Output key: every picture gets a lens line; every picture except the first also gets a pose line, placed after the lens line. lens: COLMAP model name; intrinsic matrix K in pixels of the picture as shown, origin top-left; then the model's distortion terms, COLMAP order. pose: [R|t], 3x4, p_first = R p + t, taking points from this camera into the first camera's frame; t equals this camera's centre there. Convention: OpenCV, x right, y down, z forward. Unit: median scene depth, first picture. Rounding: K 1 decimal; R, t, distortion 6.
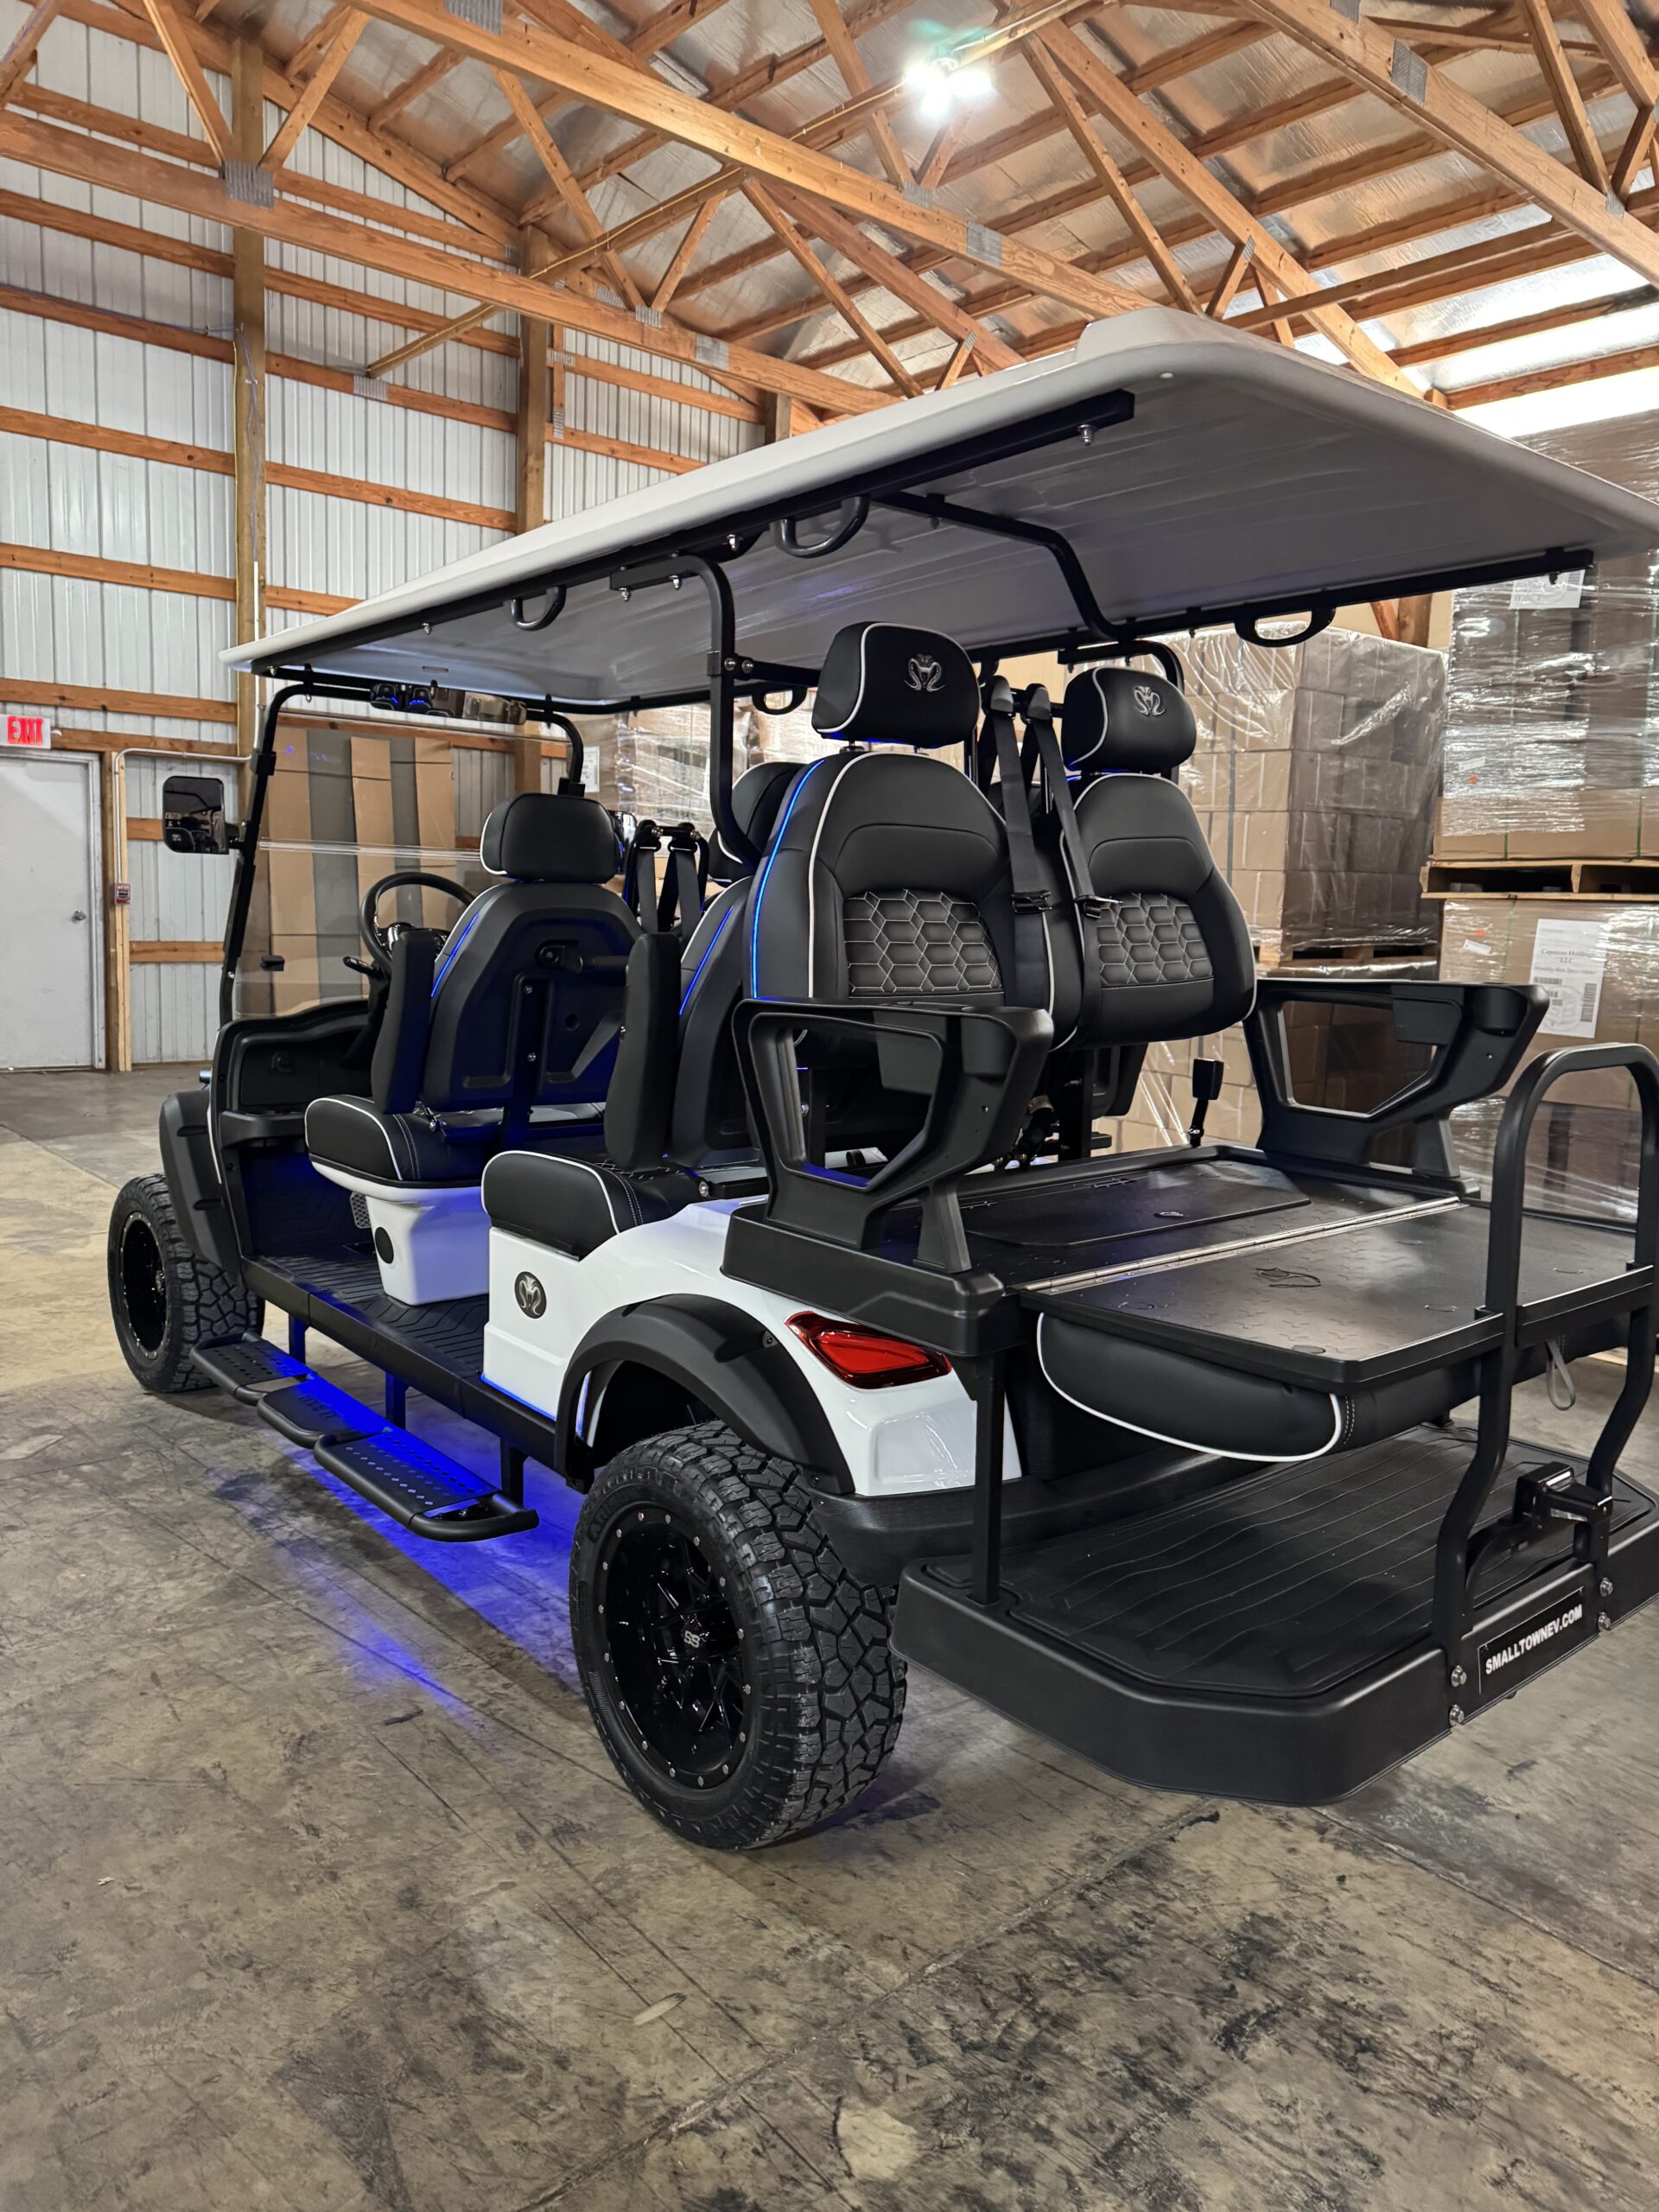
lens RADIAL K [[1564.5, 0, 807.6], [0, 1564.5, 1098.9], [0, 0, 1]] dist [0.016350, -0.004340]
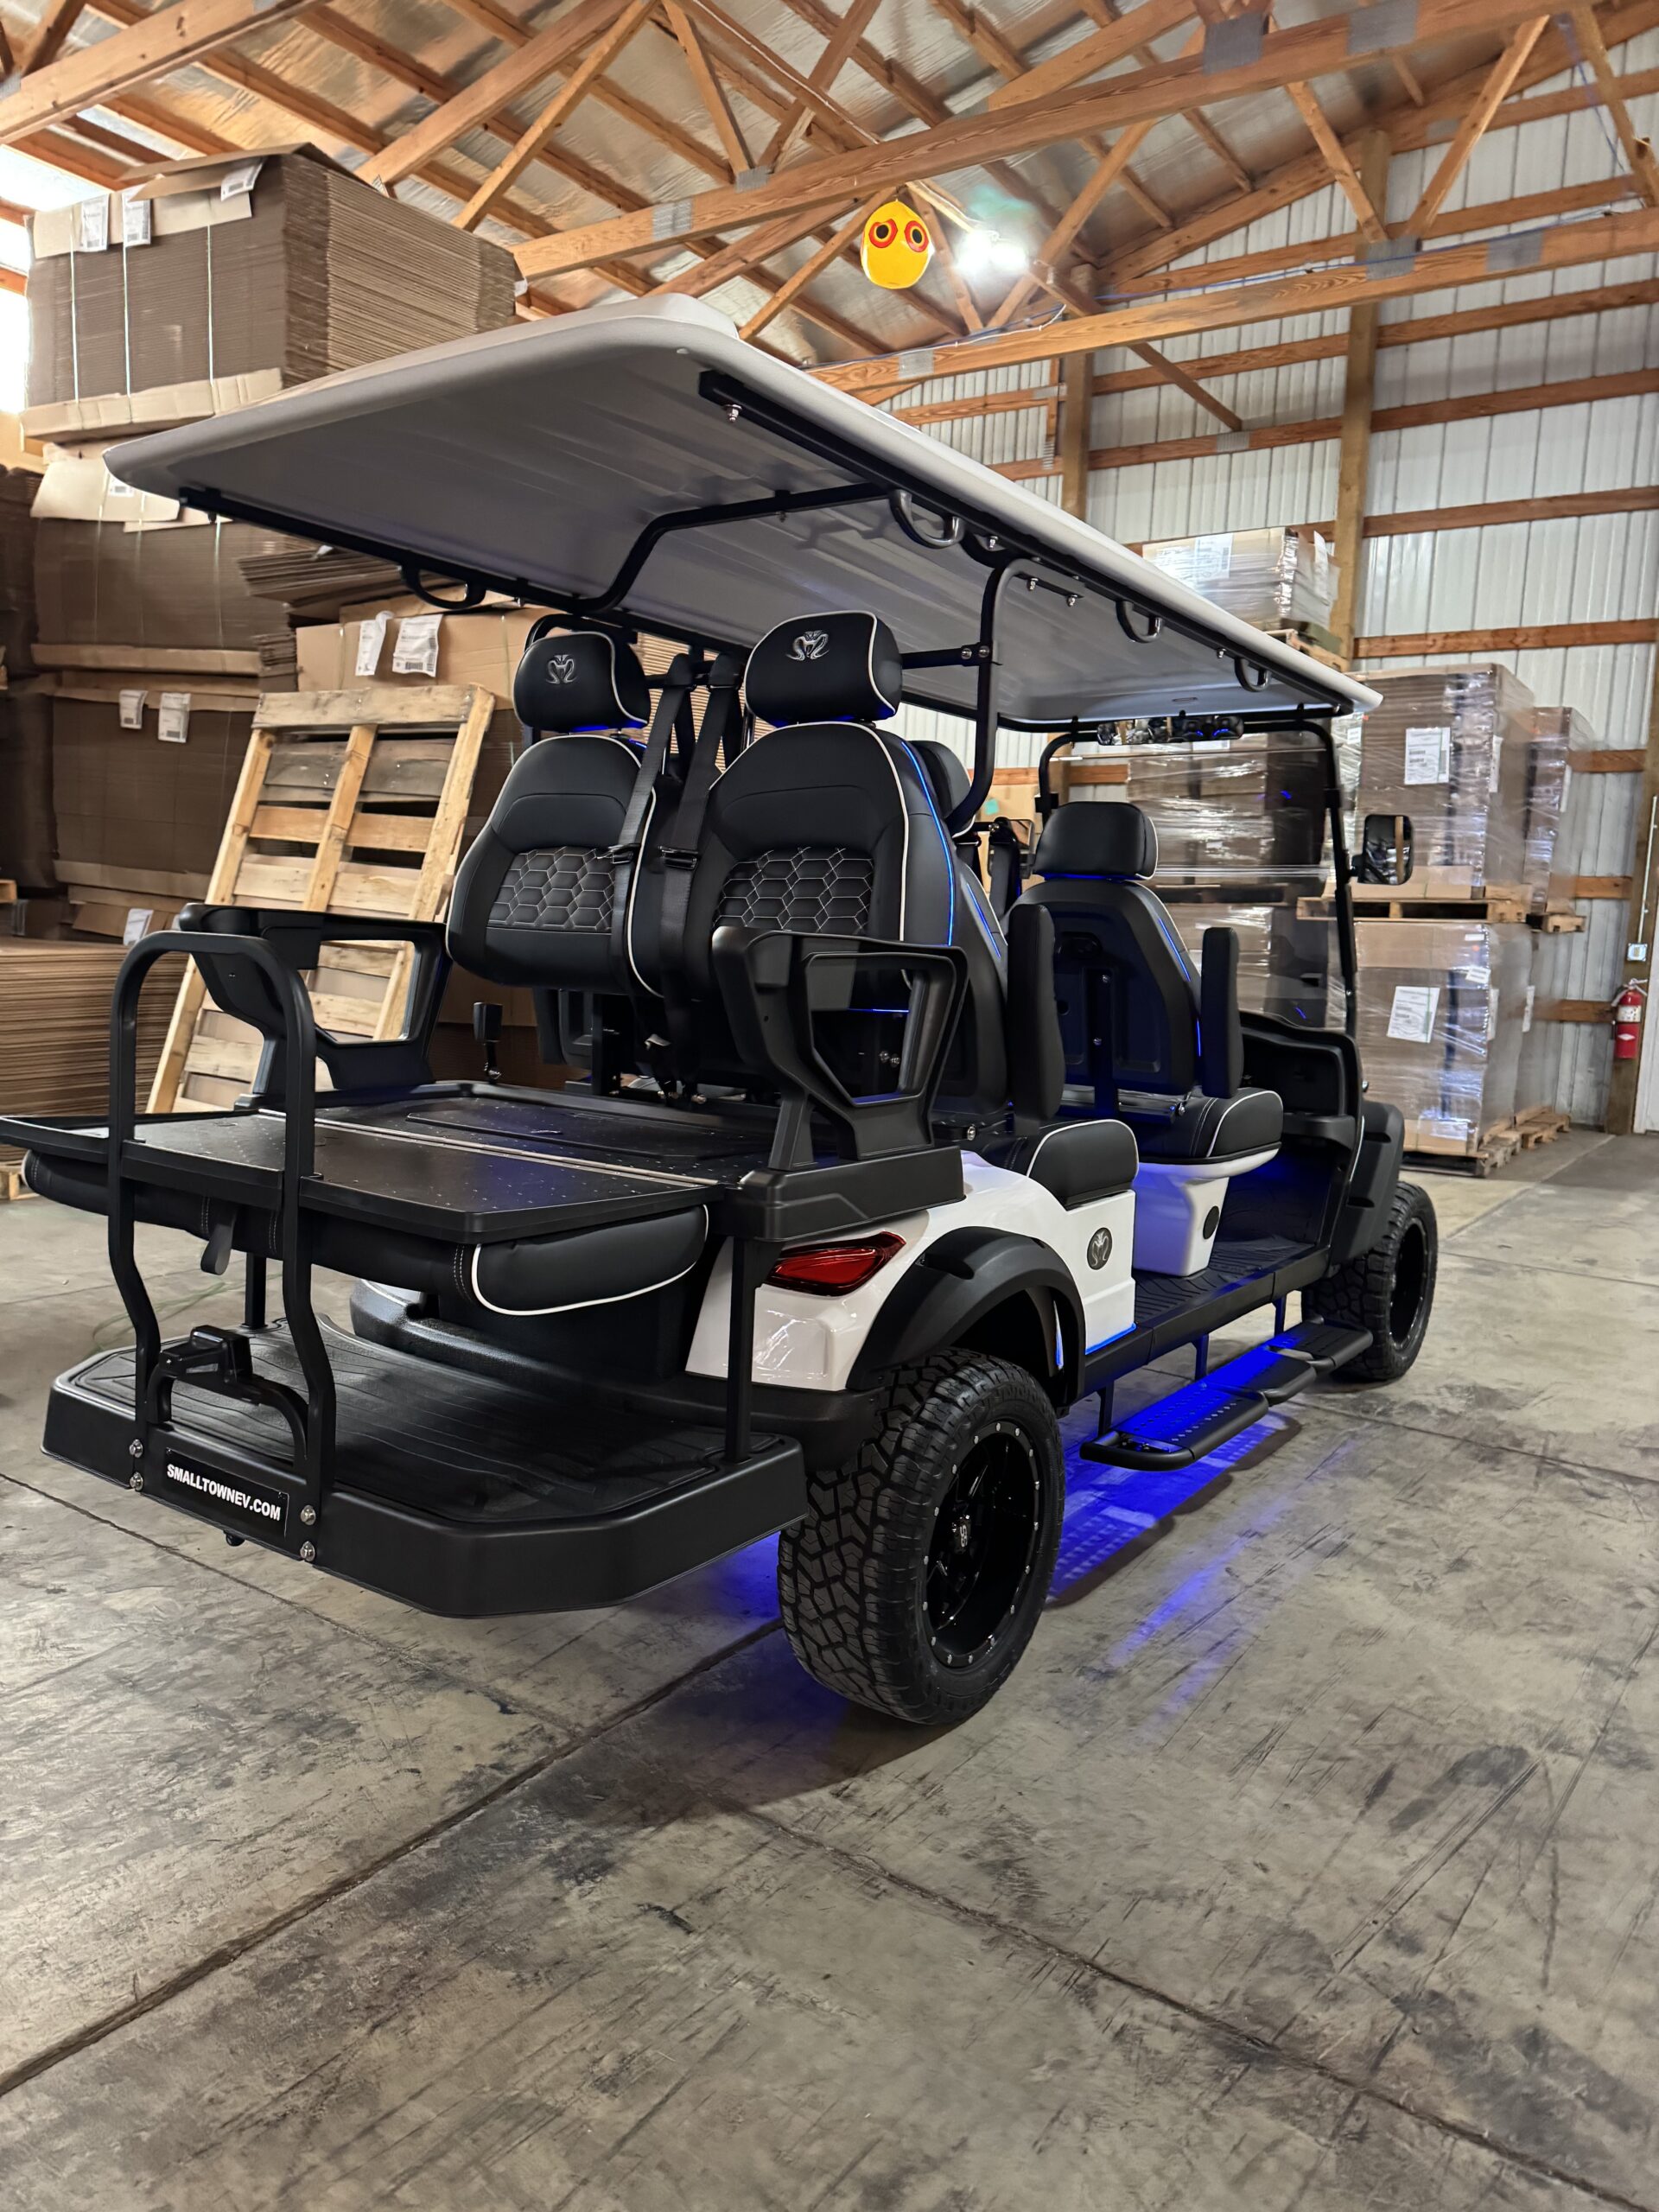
lens RADIAL K [[1549.9, 0, 839.9], [0, 1549.9, 1103.1], [0, 0, 1]] dist [0.032284, -0.027469]
pose [[0.260330, 0.099361, -0.960393, 0.743816], [-0.158599, 0.985580, 0.058976, -0.023312], [0.952405, 0.136964, 0.272335, 0.508714]]
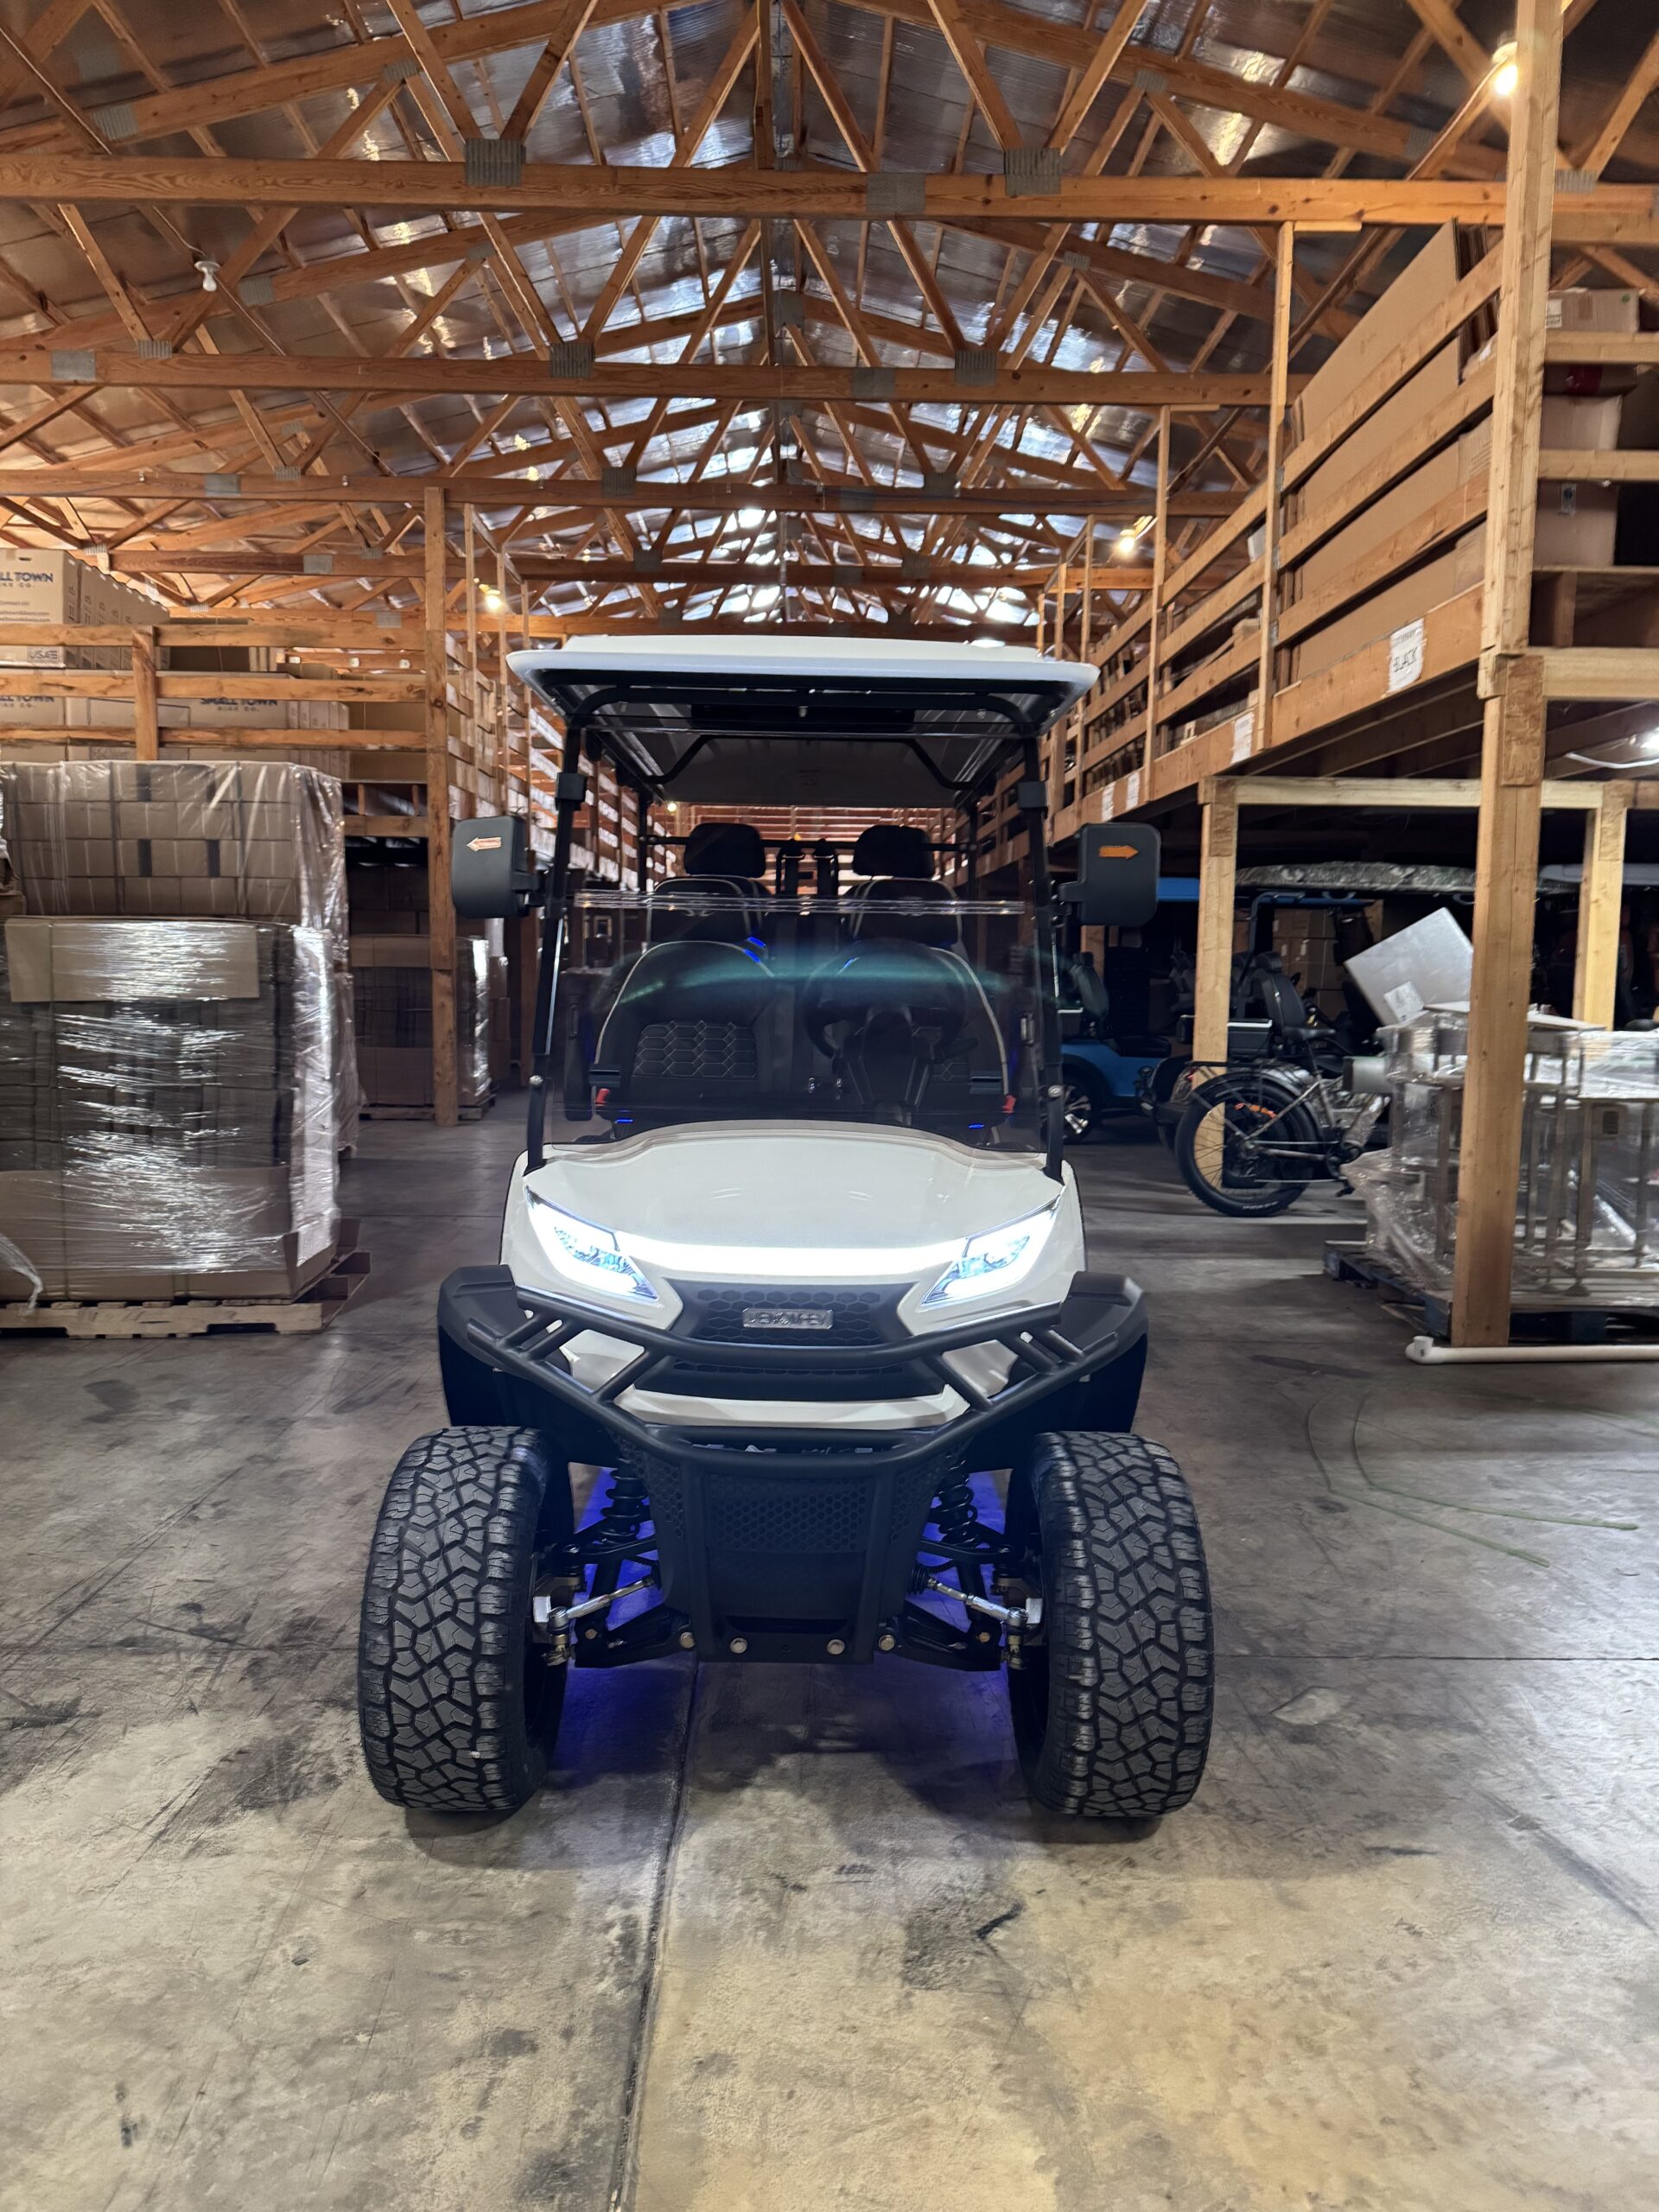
lens RADIAL K [[1564.1, 0, 829.5], [0, 1564.1, 1106.0], [0, 0, 1]] dist [0.039425, -0.041173]
pose [[-0.772544, -0.108117, 0.625689, -0.715457], [0.036710, 0.976143, 0.214001, -0.224503], [-0.633899, 0.188295, -0.750145, 1.551709]]
